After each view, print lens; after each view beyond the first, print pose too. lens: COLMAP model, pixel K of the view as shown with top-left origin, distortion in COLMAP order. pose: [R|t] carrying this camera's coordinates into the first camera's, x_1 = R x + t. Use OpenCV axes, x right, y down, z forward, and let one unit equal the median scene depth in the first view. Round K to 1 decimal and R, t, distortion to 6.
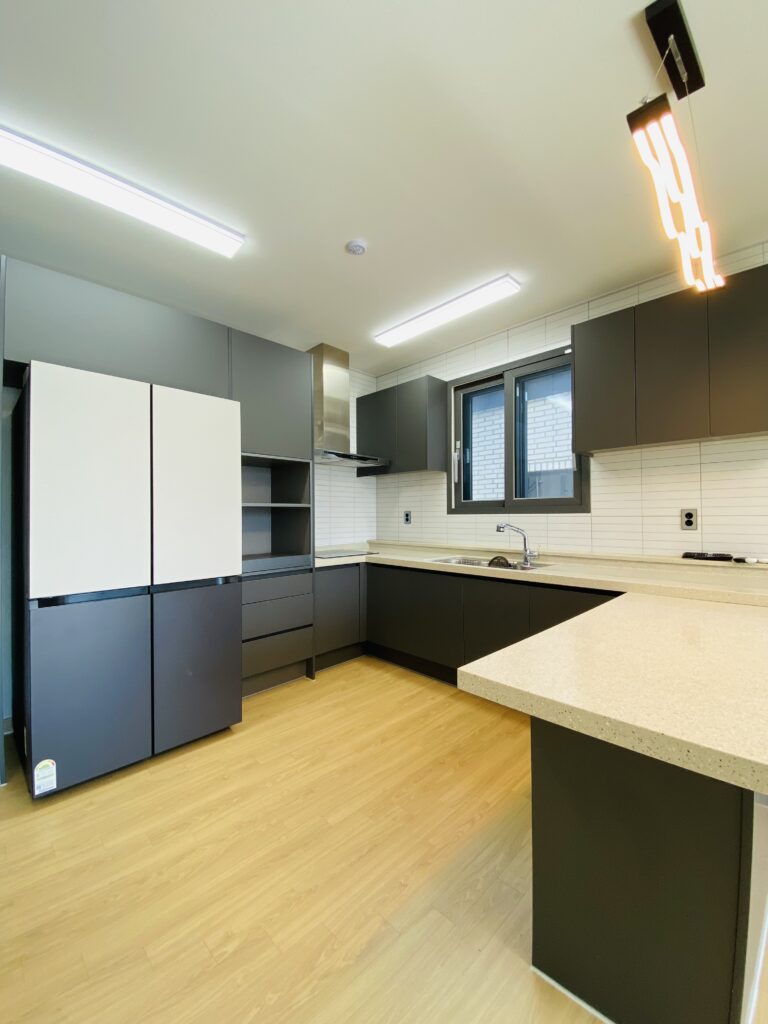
lens RADIAL K [[407.7, 0, 387.7], [0, 407.7, 513.6], [0, 0, 1]] dist [0.019296, -0.020644]
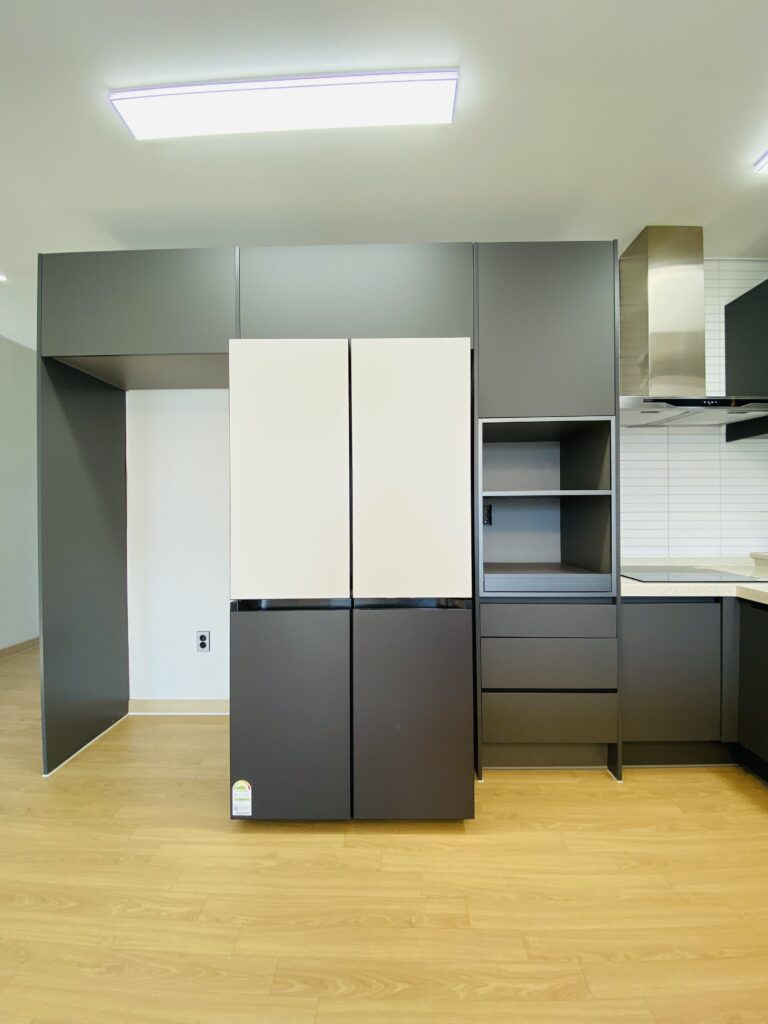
lens RADIAL K [[416.5, 0, 379.3], [0, 416.5, 512.9], [0, 0, 1]] dist [0.019346, -0.022055]
pose [[0.687727, 0.002933, -0.725963, 0.023968], [0.004712, 0.999953, 0.008504, 0.004075], [0.725954, -0.009269, 0.687681, 0.364860]]
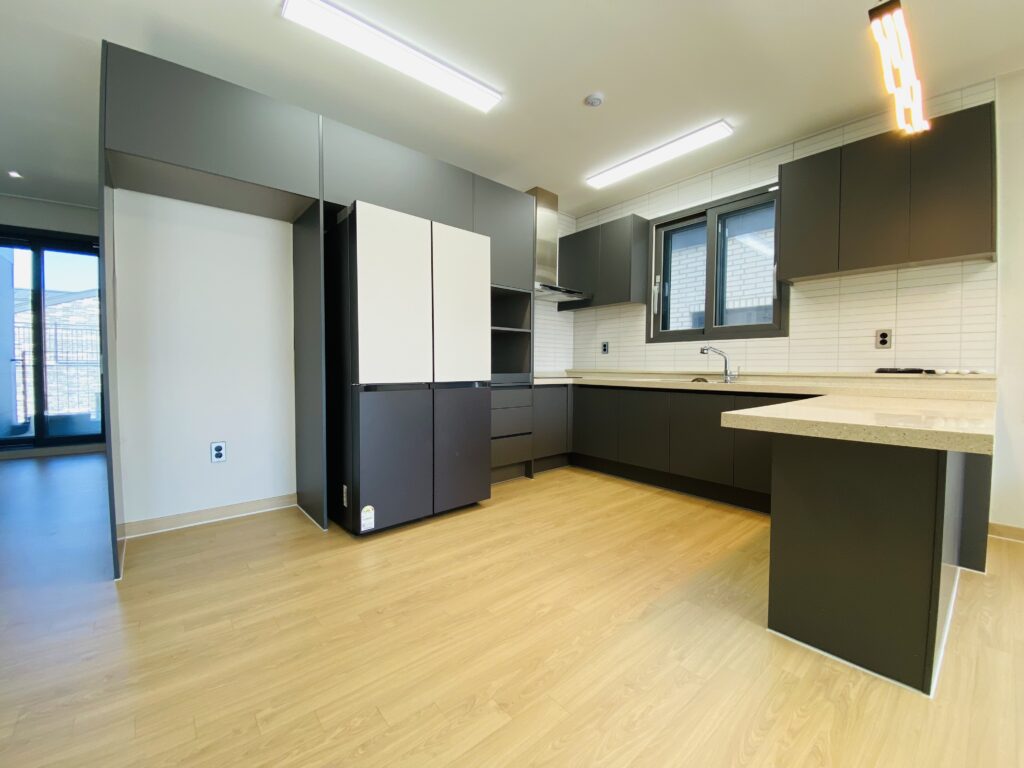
lens RADIAL K [[407.7, 0, 512.0], [0, 407.7, 384.0], [0, 0, 1]] dist [0.019296, -0.020644]
pose [[0.996995, 0.015713, -0.075852, -0.170325], [-0.012158, 0.998816, 0.047113, 0.085232], [0.076502, -0.046049, 0.996005, -0.175116]]
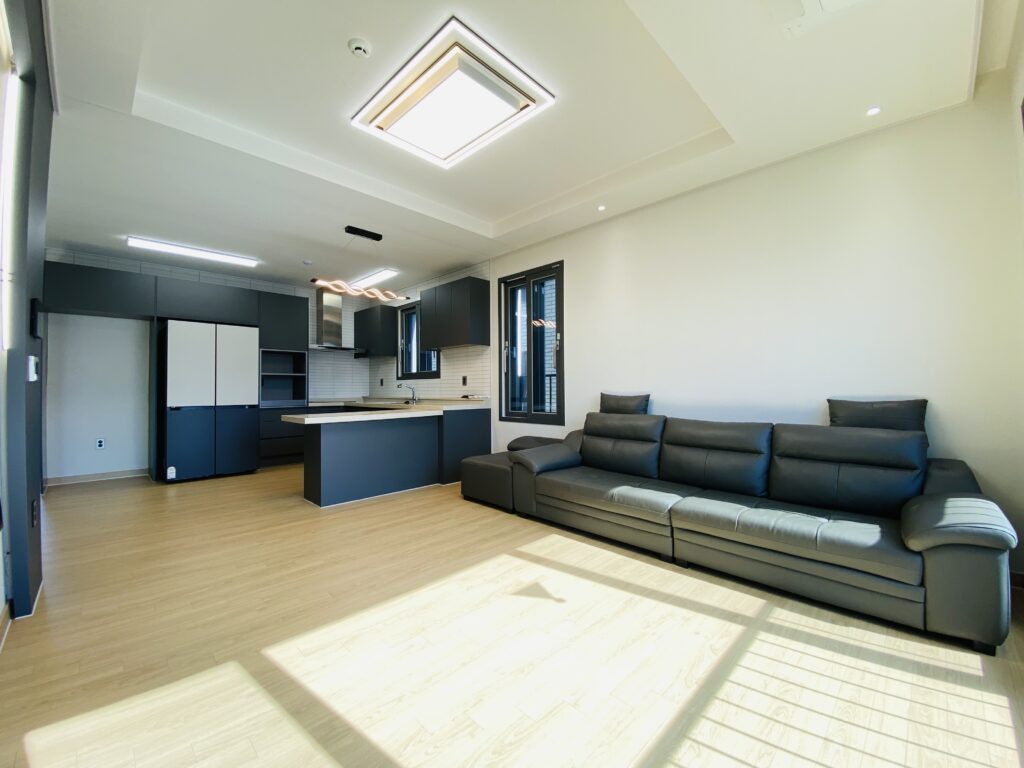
lens RADIAL K [[407.7, 0, 512.0], [0, 407.7, 384.0], [0, 0, 1]] dist [0.019296, -0.020644]
pose [[0.999988, 0.003889, 0.003104, 0.883345], [-0.003859, 0.999947, -0.009595, 0.044134], [-0.003141, 0.009583, 0.999949, -1.081957]]
